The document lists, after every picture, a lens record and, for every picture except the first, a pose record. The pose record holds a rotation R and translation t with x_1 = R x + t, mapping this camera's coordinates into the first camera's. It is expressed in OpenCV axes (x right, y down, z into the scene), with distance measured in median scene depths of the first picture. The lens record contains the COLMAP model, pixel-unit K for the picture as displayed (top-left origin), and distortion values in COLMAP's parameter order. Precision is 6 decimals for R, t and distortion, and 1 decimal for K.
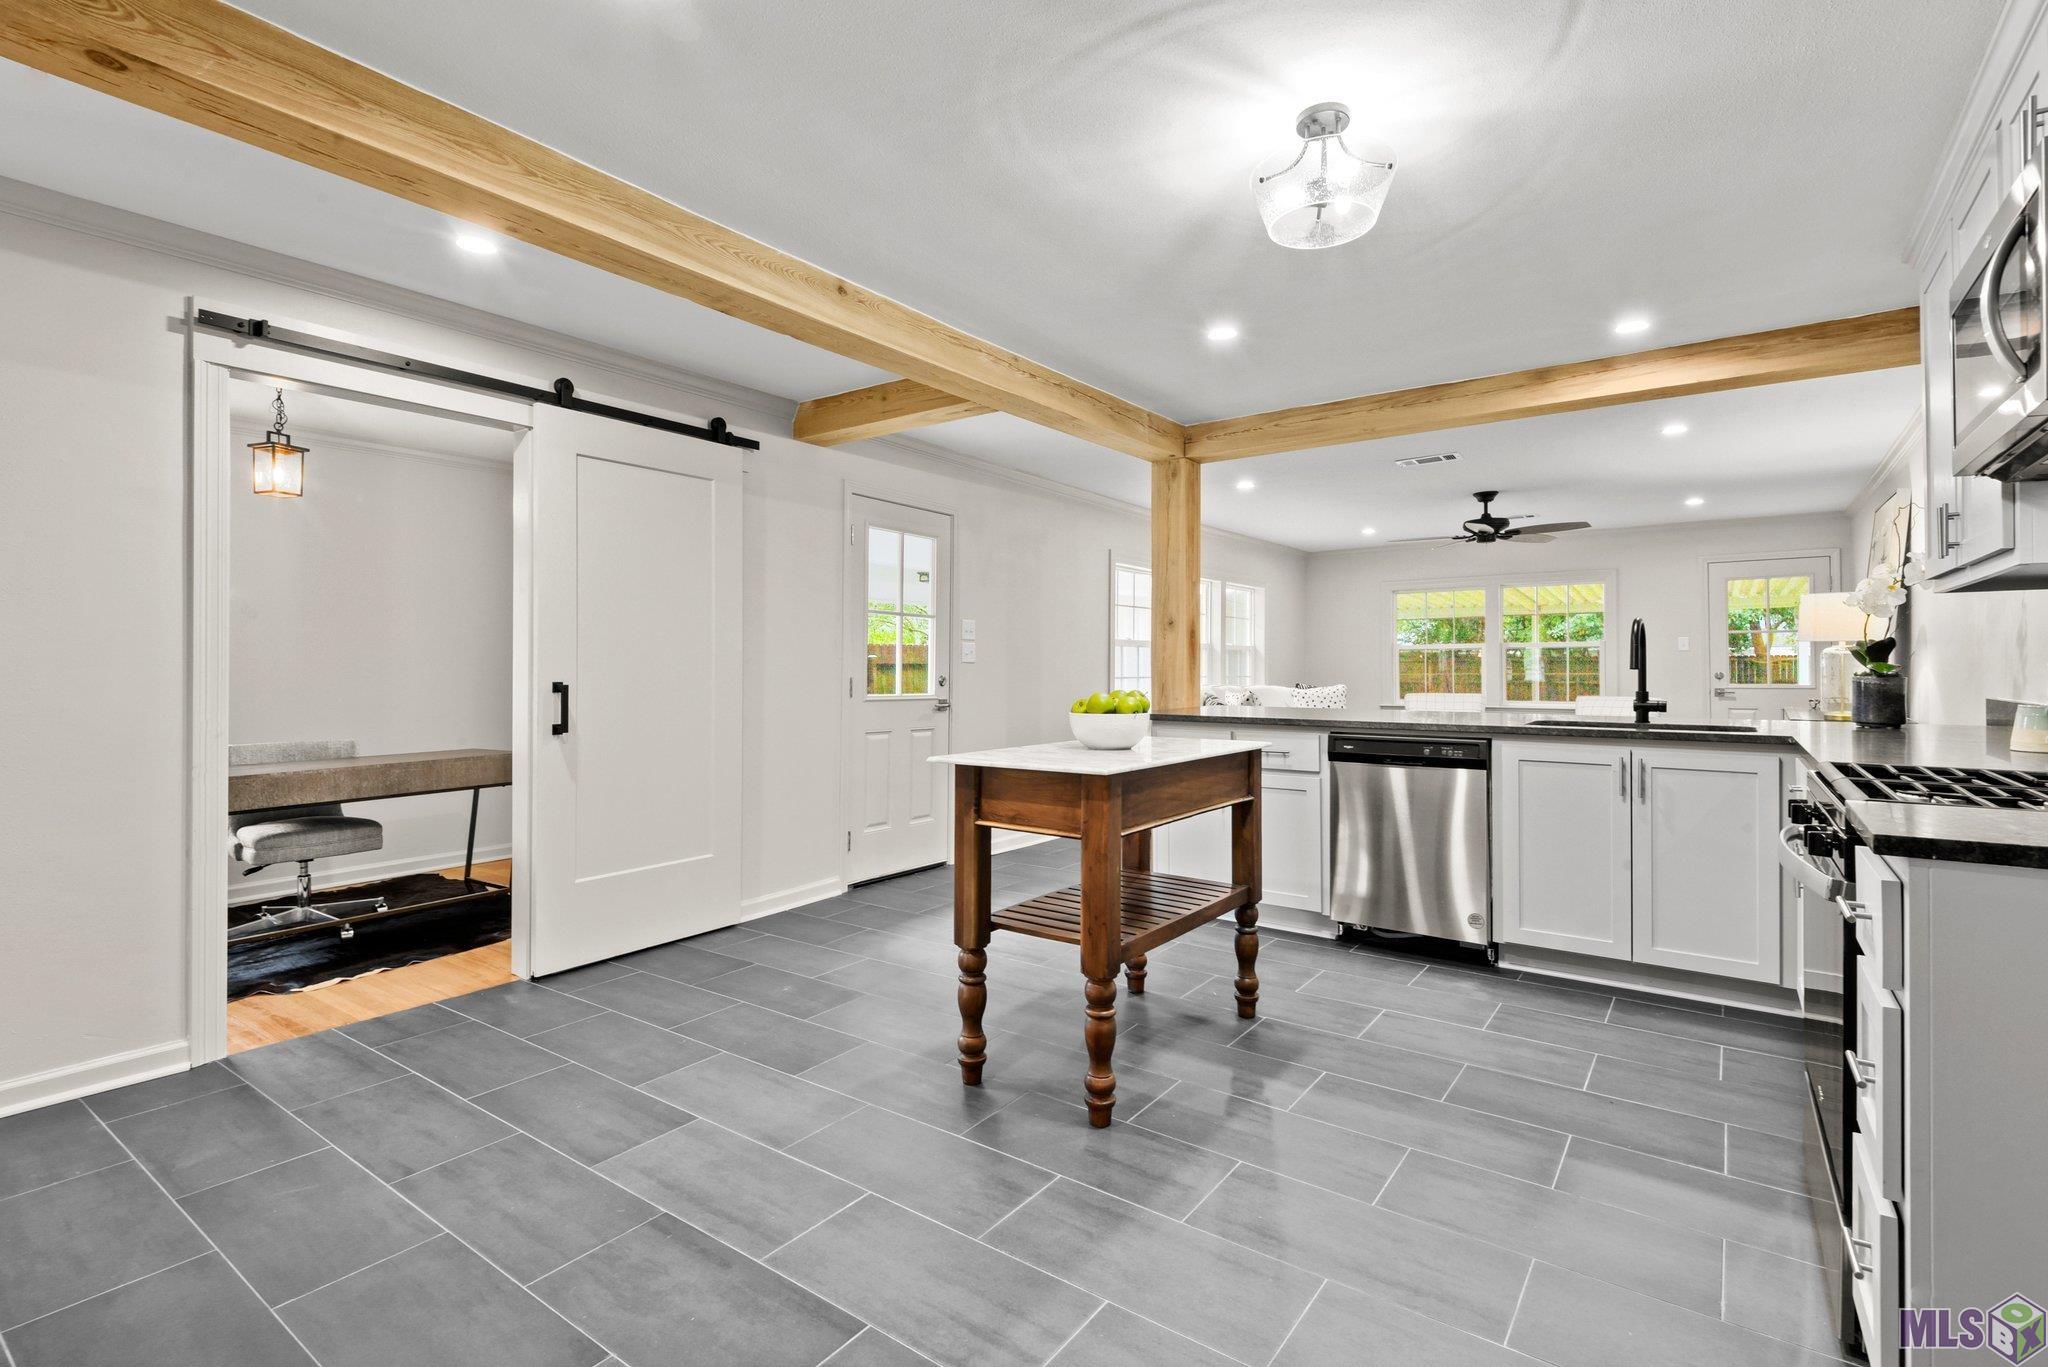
lens RADIAL K [[951.1, 0, 1016.5], [0, 951.1, 668.8], [0, 0, 1]] dist [0.021094, -0.000212]
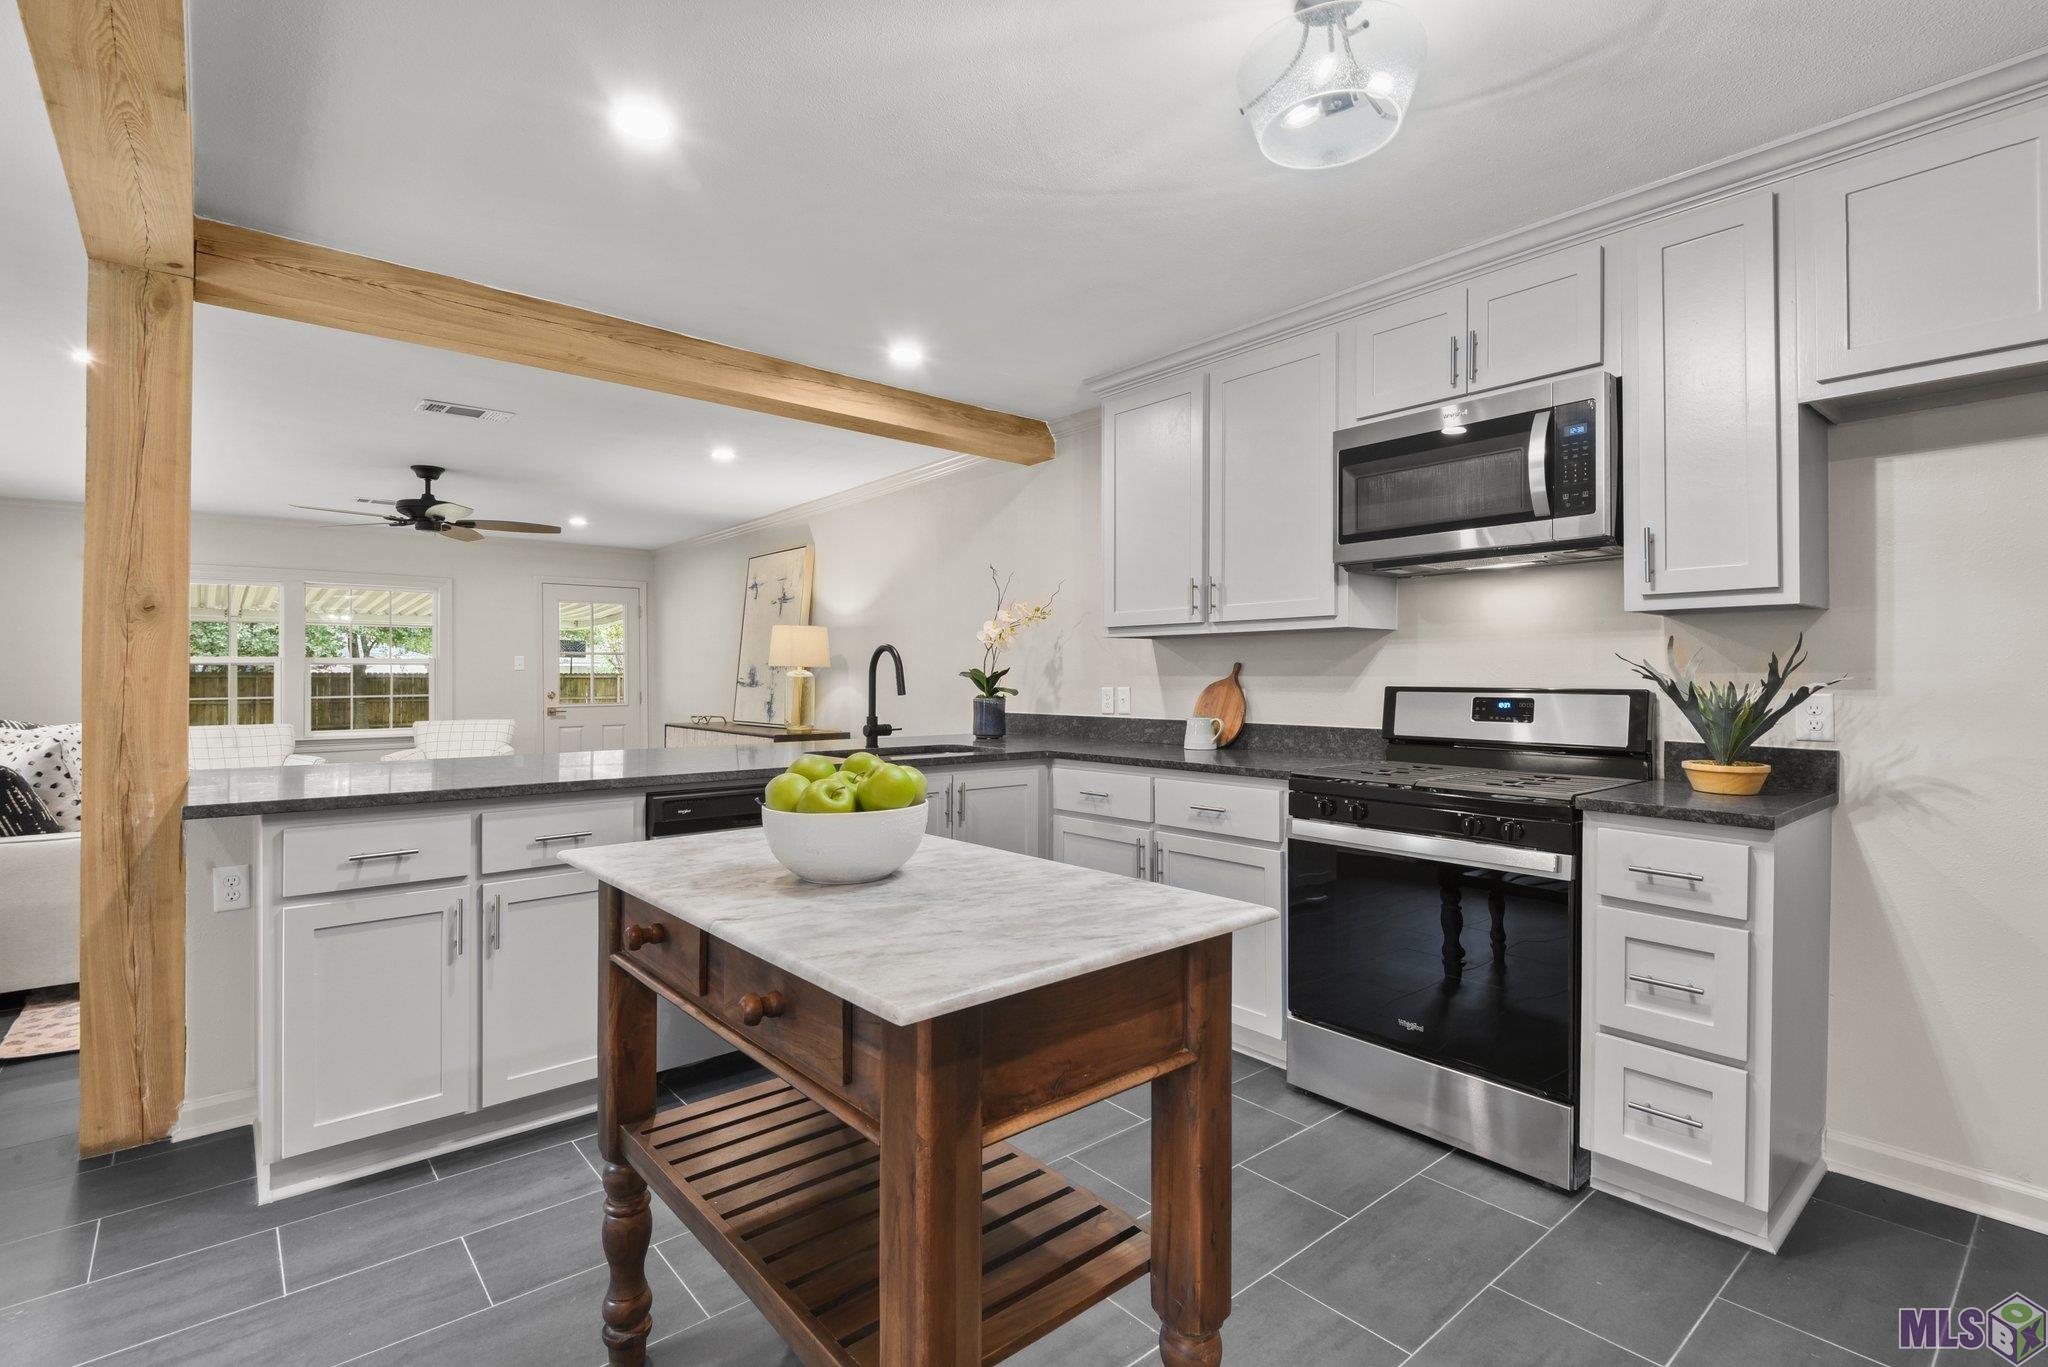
lens RADIAL K [[951.1, 0, 1016.5], [0, 951.1, 668.8], [0, 0, 1]] dist [0.021094, -0.000212]
pose [[0.230754, 0.009367, 0.972967, -0.215207], [0.005524, 0.999925, -0.010936, -0.010652], [-0.972997, 0.007898, 0.230685, 0.469027]]
